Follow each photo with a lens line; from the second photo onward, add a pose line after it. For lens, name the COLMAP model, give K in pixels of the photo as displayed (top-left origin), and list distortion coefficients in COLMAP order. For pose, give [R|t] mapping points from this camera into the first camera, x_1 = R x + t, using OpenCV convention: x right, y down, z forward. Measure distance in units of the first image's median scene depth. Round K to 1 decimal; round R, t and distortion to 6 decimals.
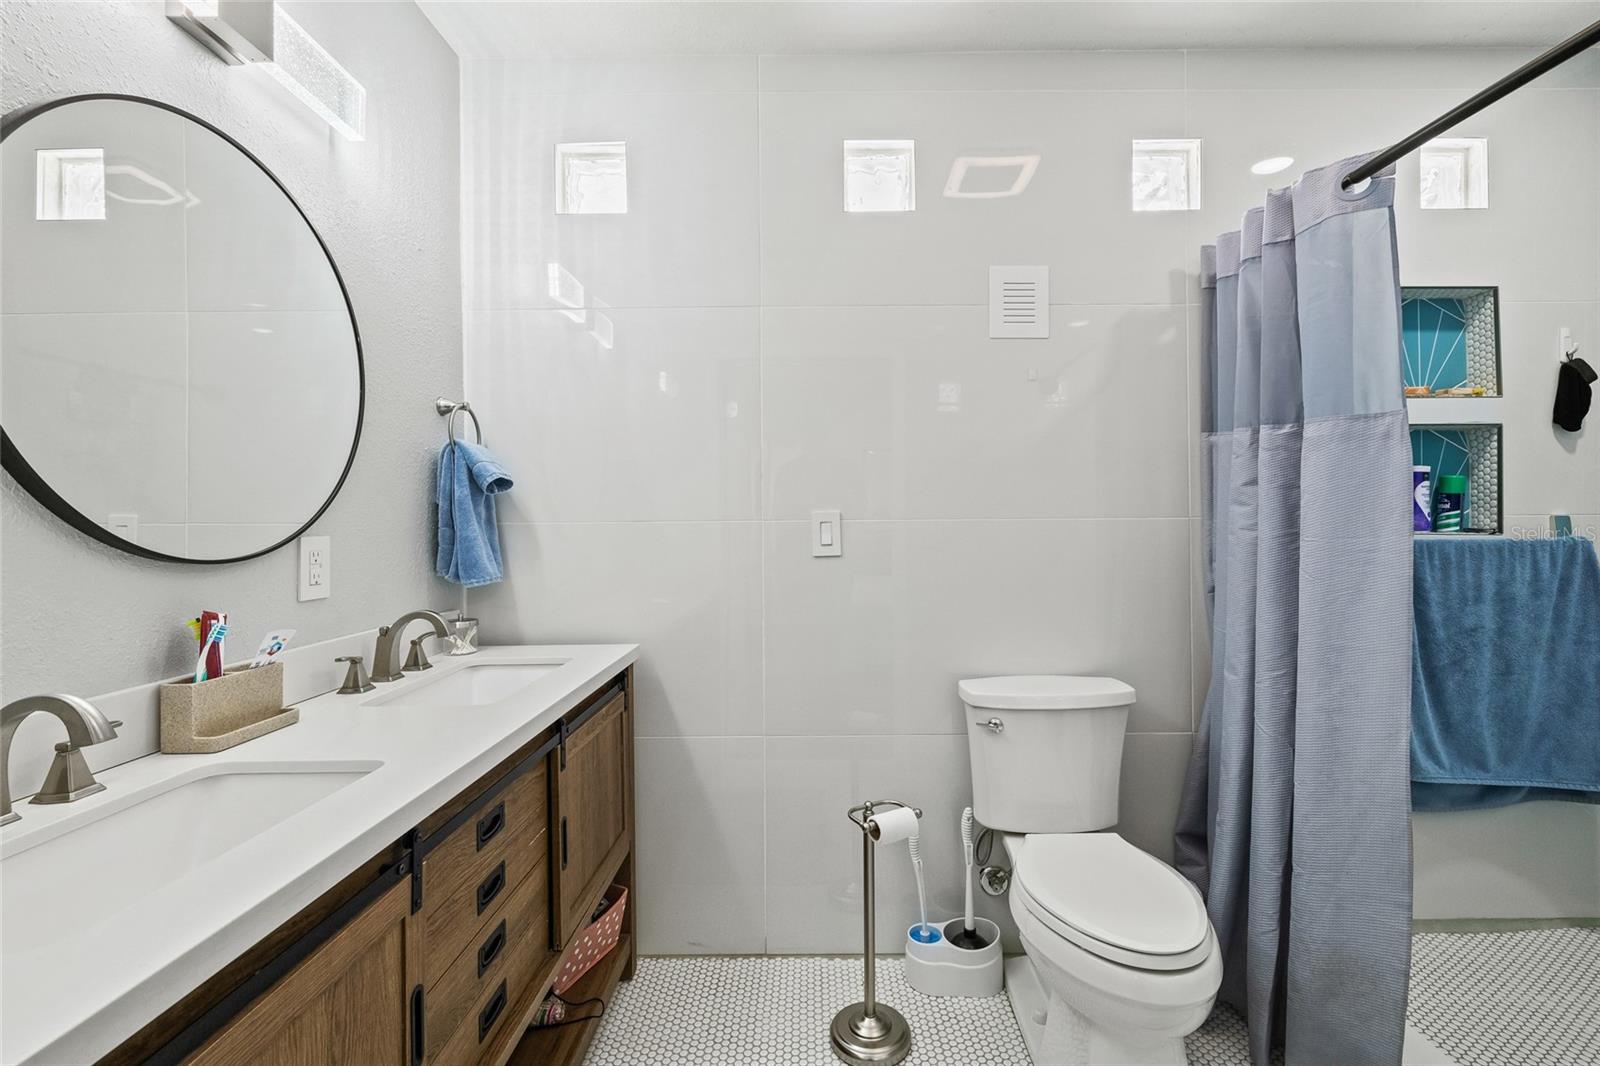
lens RADIAL K [[669.9, 0, 802.5], [0, 669.9, 515.7], [0, 0, 1]] dist [-0.000103, 0.000106]
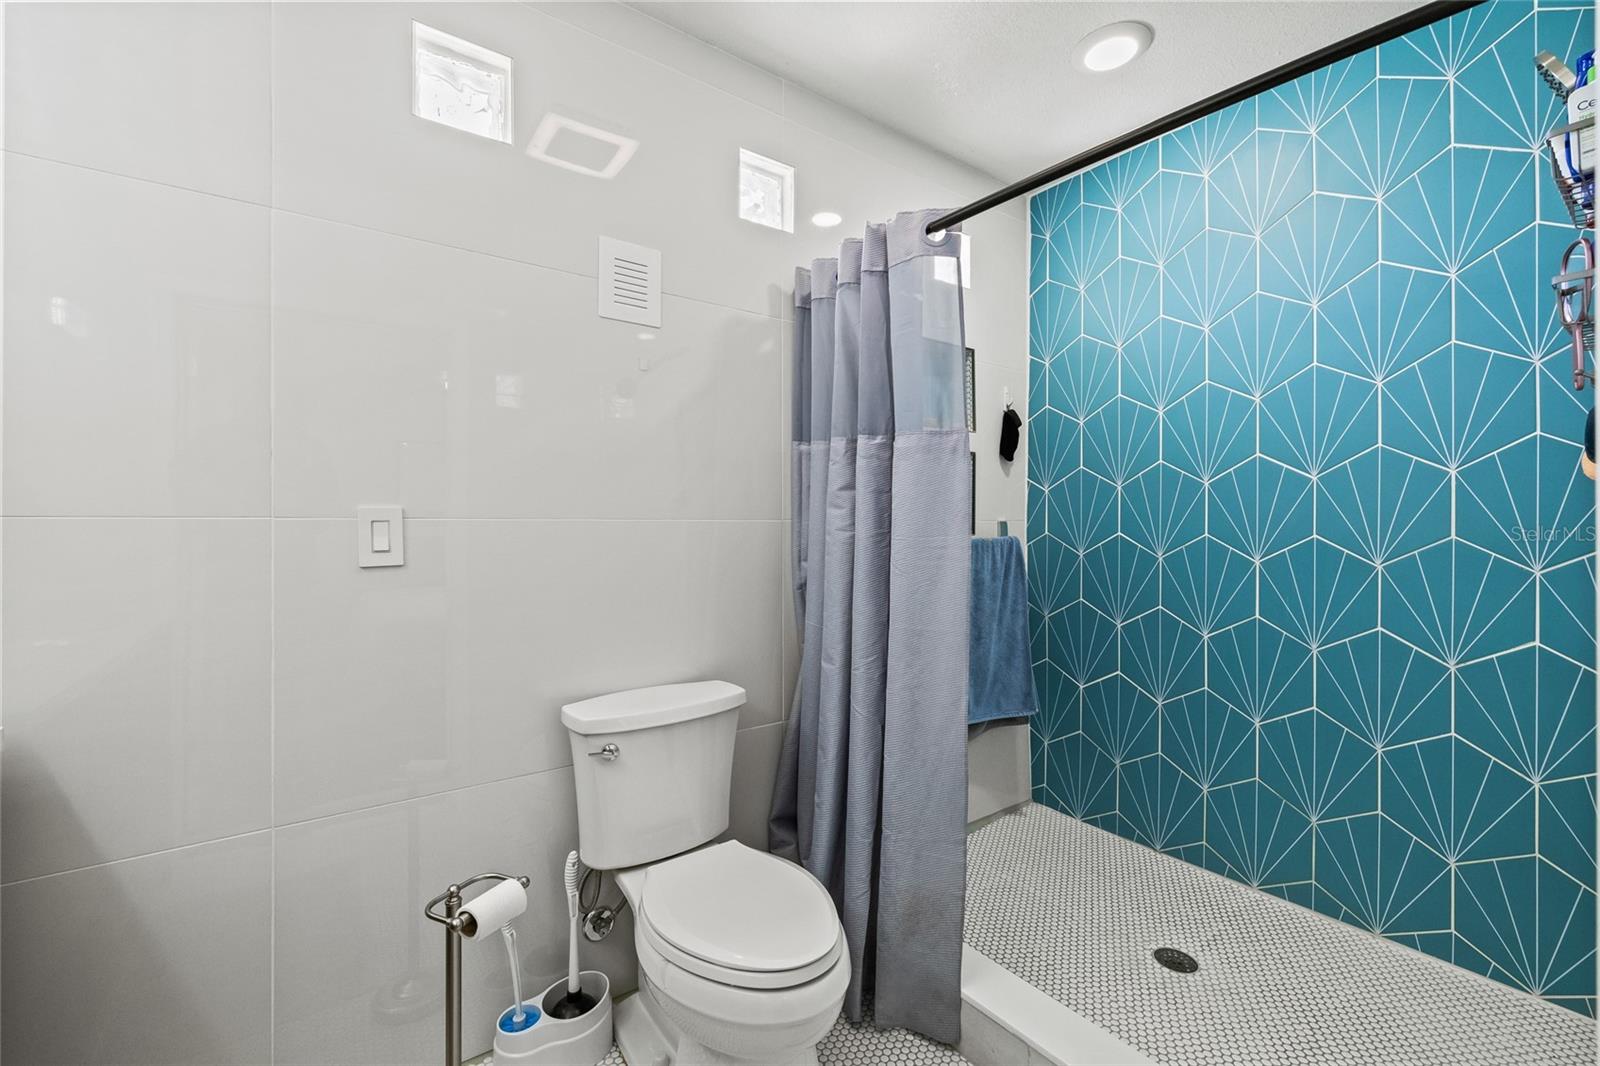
lens RADIAL K [[669.9, 0, 800.7], [0, 669.9, 523.7], [0, 0, 1]] dist [-0.000103, 0.000106]
pose [[0.805312, 0.007469, 0.592804, -0.033287], [-0.009890, 0.999951, 0.000836, 0.008260], [-0.592769, -0.006536, 0.805346, 0.133108]]
